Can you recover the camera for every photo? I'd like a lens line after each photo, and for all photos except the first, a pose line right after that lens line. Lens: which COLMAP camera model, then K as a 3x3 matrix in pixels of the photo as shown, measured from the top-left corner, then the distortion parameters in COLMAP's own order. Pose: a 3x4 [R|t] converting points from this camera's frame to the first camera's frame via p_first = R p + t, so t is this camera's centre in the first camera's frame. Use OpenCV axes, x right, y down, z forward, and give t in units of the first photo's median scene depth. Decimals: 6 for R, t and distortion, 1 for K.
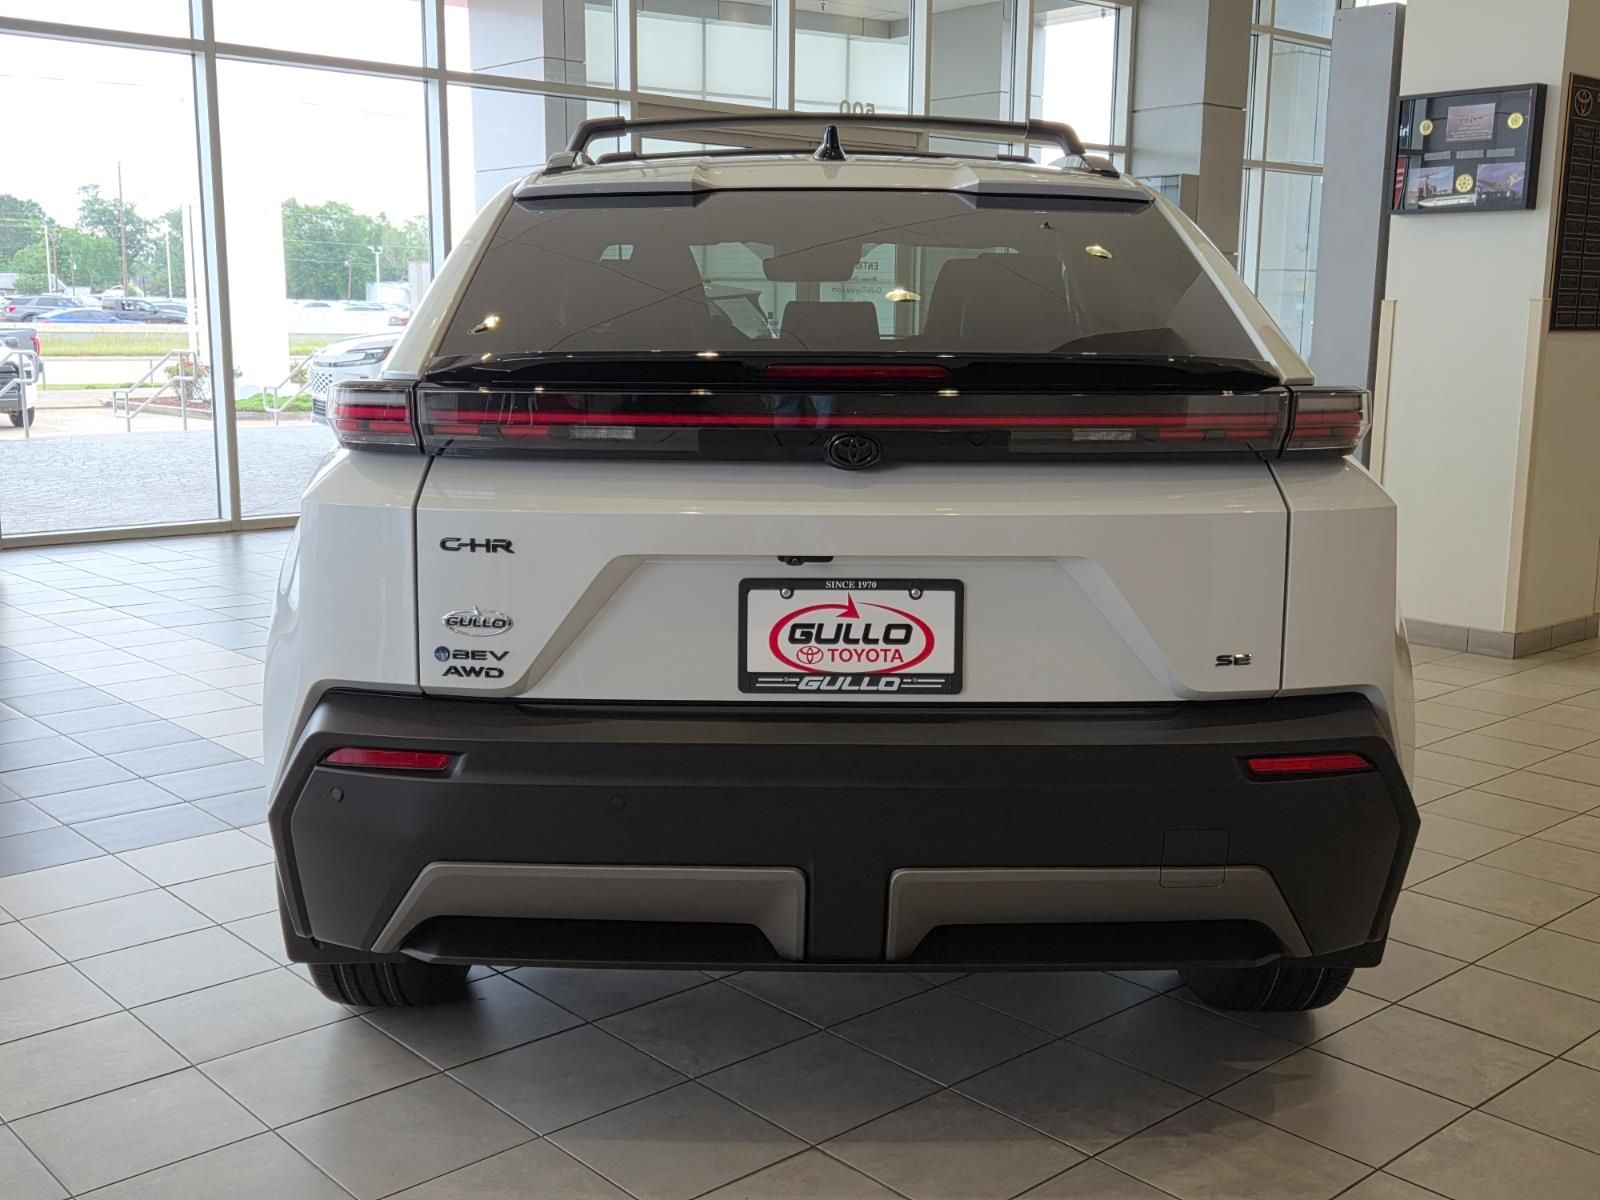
lens RADIAL K [[1671.9, 0, 800.0], [0, 1671.9, 600.0], [0, 0, 1]] dist [0.040329, 0.003637]
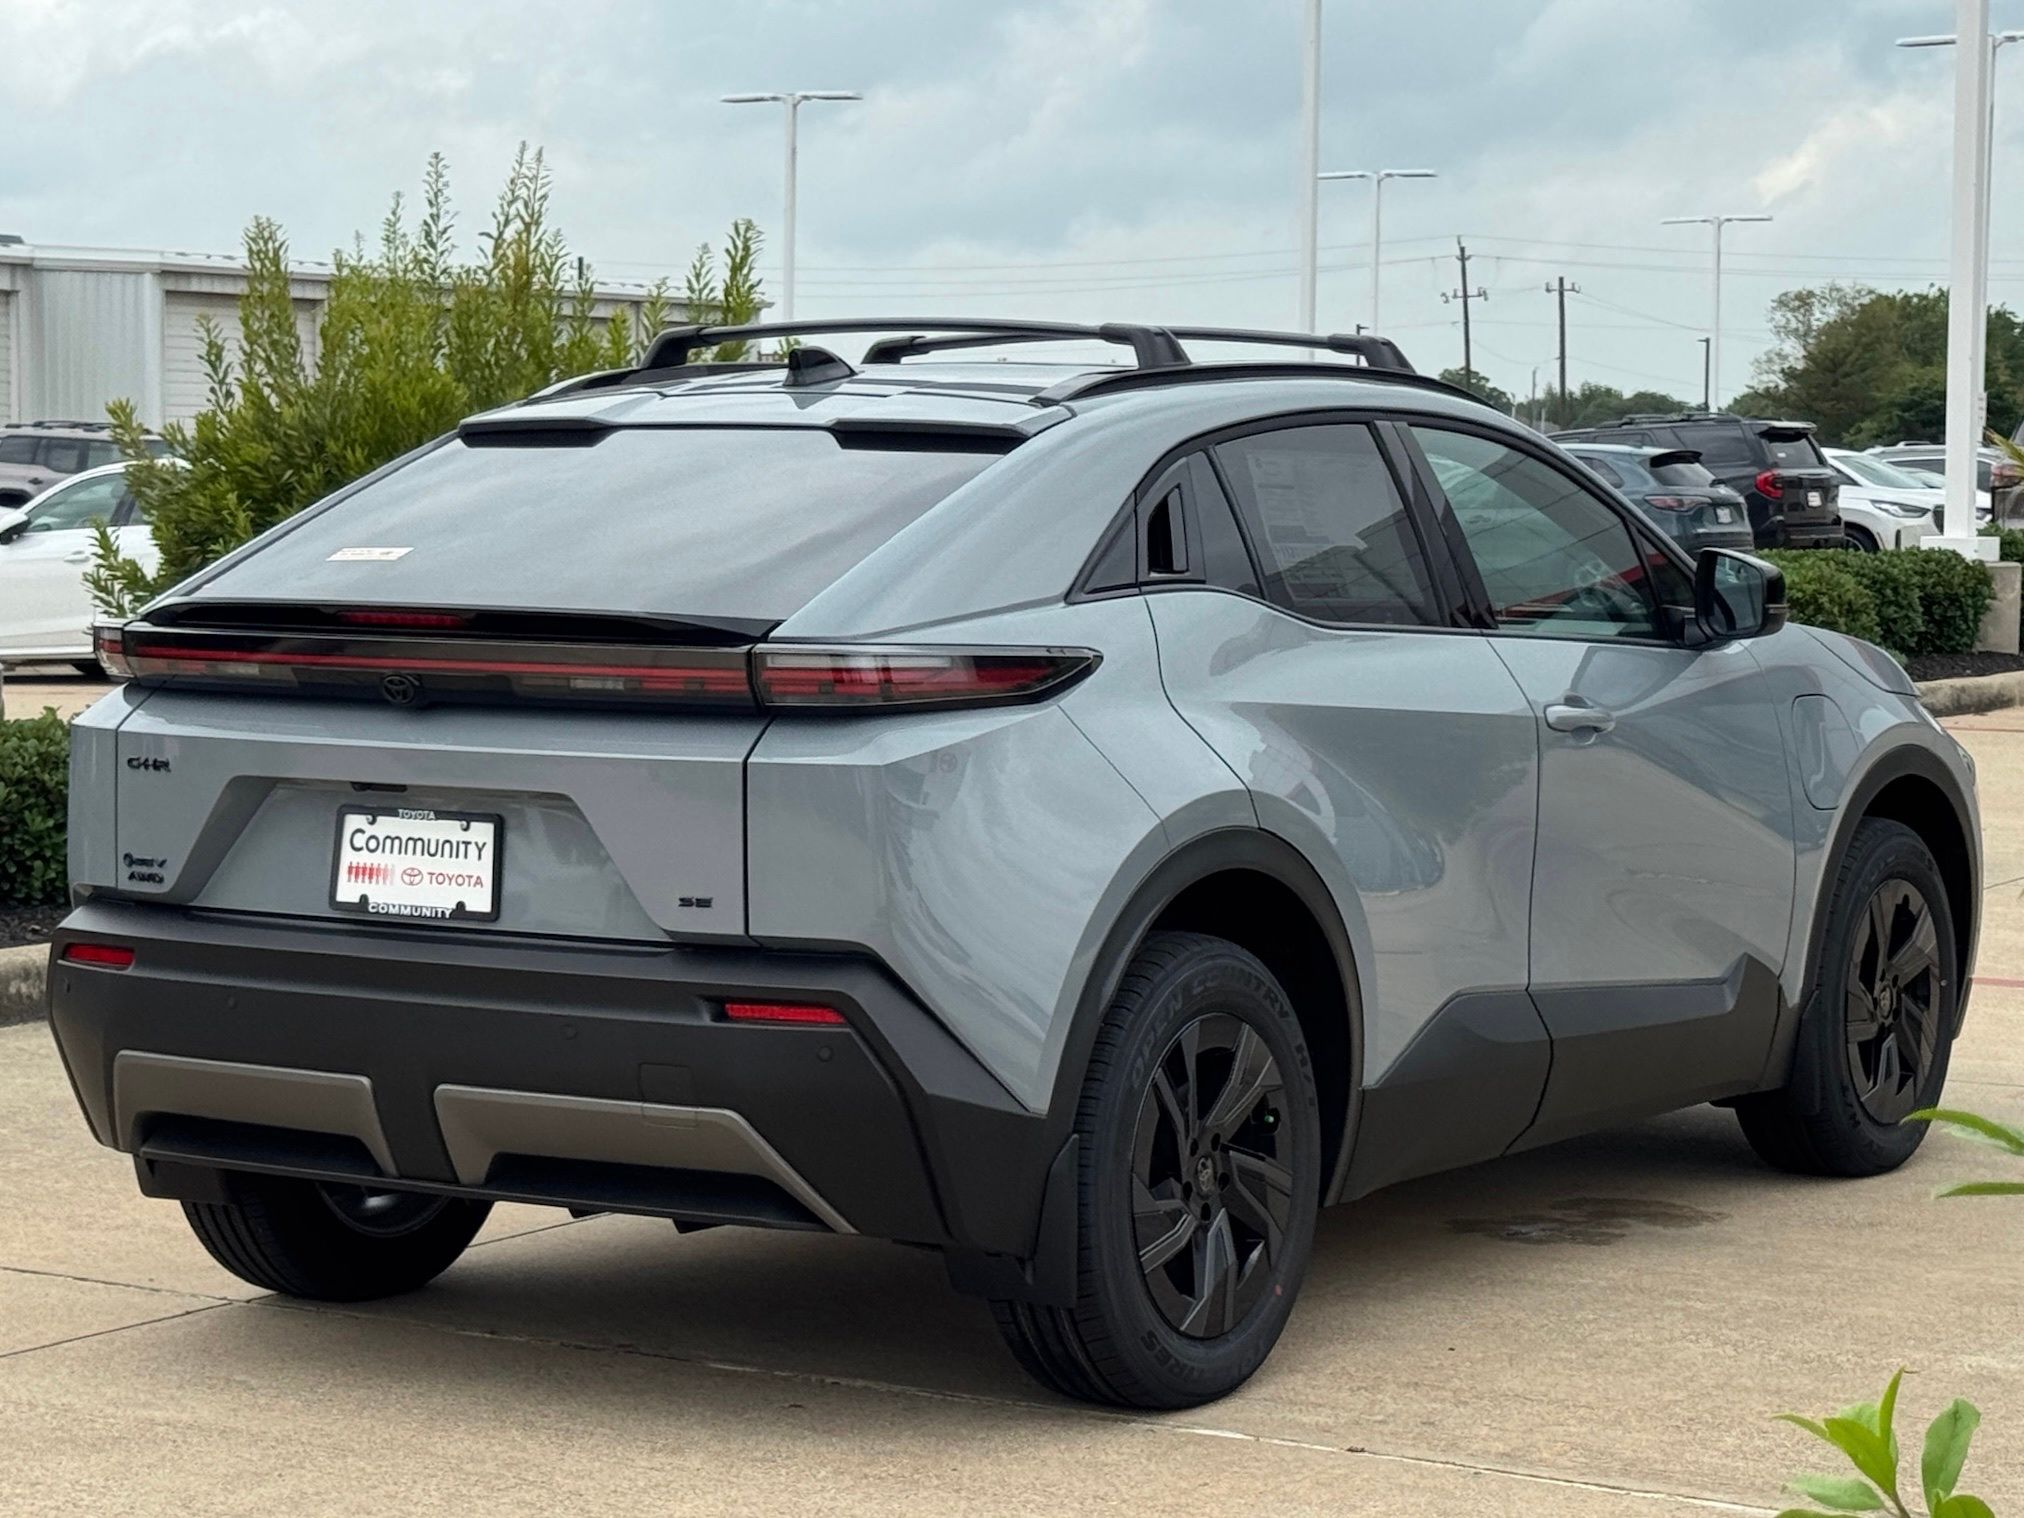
lens RADIAL K [[4722.9, 0, 1012.0], [0, 4722.9, 759.0], [0, 0, 1]] dist [0.076562, 0.279903]
pose [[0.837178, 0.033647, -0.545895, 2.020483], [-0.095595, 0.991744, -0.085477, 0.179480], [0.538512, 0.123744, 0.833482, -1.351157]]
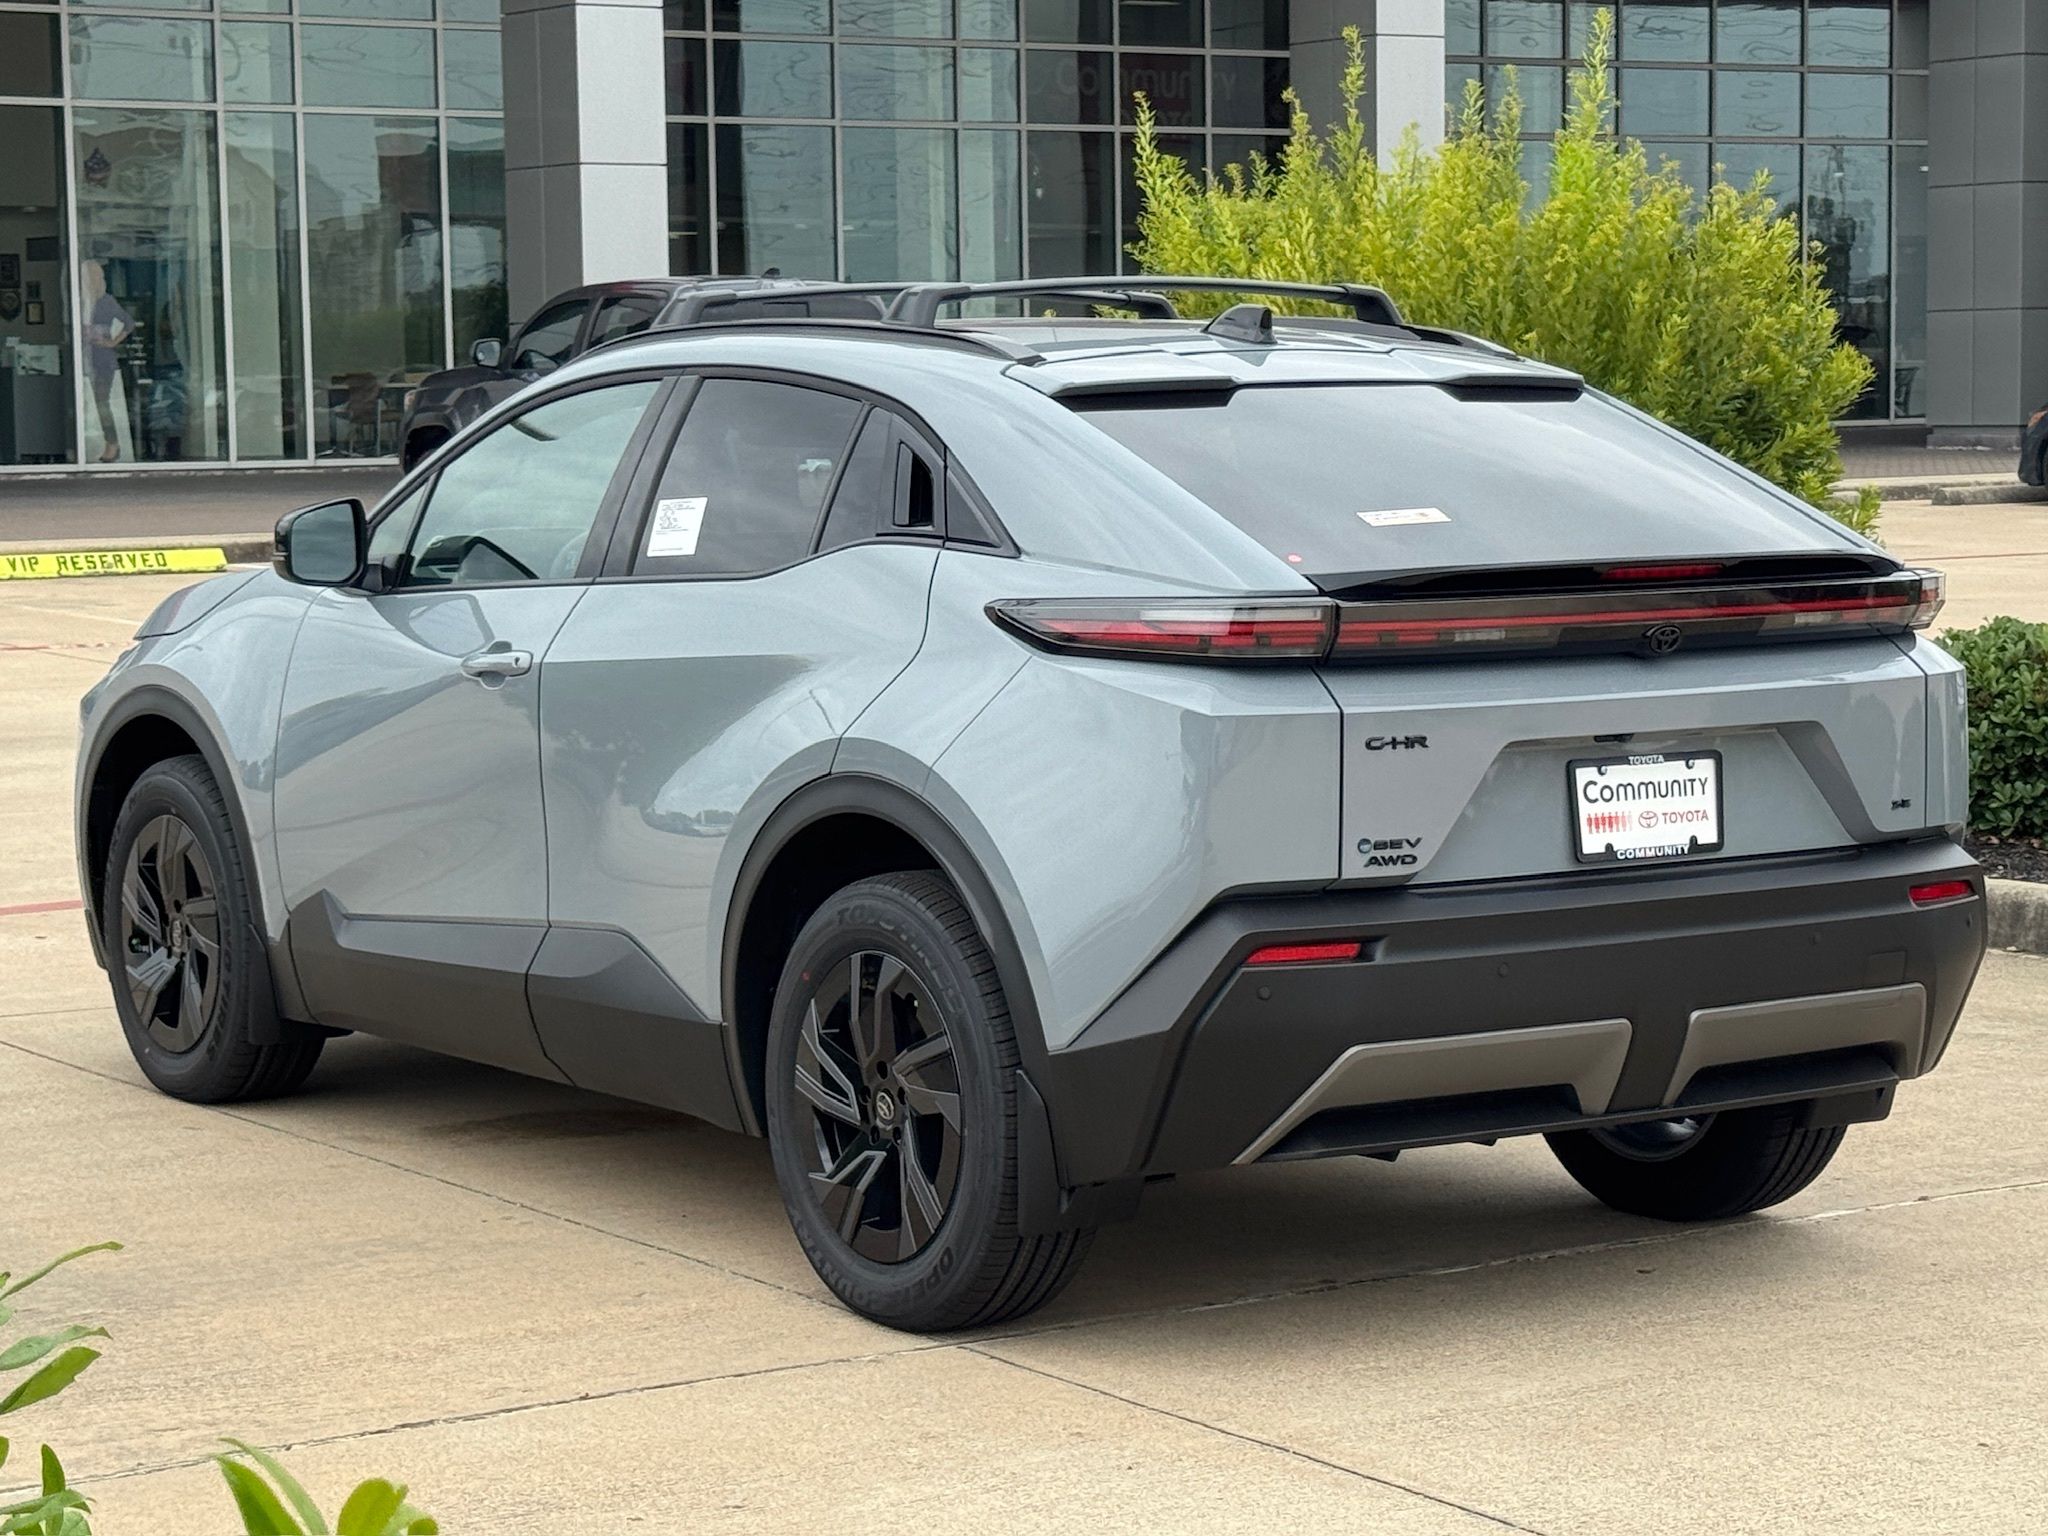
lens RADIAL K [[4778.9, 0, 1024.0], [0, 4778.9, 768.0], [0, 0, 1]] dist [0.076562, 0.279903]
pose [[0.826184, -0.062797, 0.559889, -2.105866], [0.117760, 0.991066, -0.062611, 0.148122], [-0.550955, 0.117661, 0.826199, -1.427974]]
